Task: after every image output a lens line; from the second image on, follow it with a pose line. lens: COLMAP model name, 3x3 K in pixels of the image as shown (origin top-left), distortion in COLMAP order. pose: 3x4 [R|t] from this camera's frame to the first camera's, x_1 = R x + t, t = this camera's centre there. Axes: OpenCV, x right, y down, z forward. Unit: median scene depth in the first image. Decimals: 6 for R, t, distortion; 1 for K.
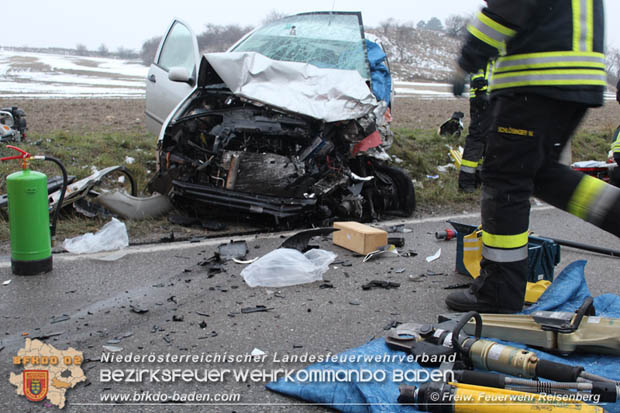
lens RADIAL K [[765.0, 0, 310.6], [0, 765.0, 204.1], [0, 0, 1]] dist [-0.048428, 0.000000]
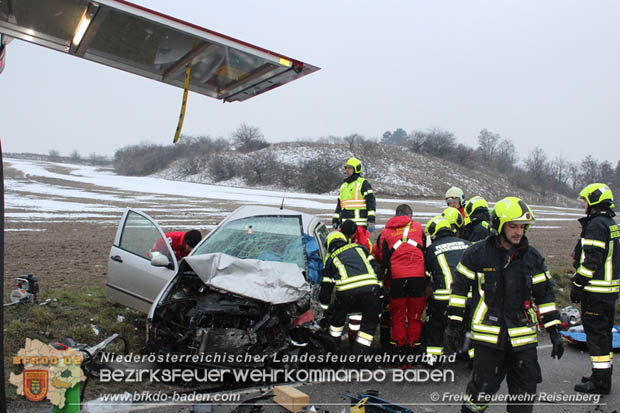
lens RADIAL K [[765.0, 0, 308.4], [0, 765.0, 203.4], [0, 0, 1]] dist [-0.048428, 0.000000]
pose [[0.999269, 0.008837, 0.037204, 0.031713], [-0.003669, 0.990600, -0.136738, -0.098580], [-0.038062, 0.136501, 0.989908, -0.376357]]
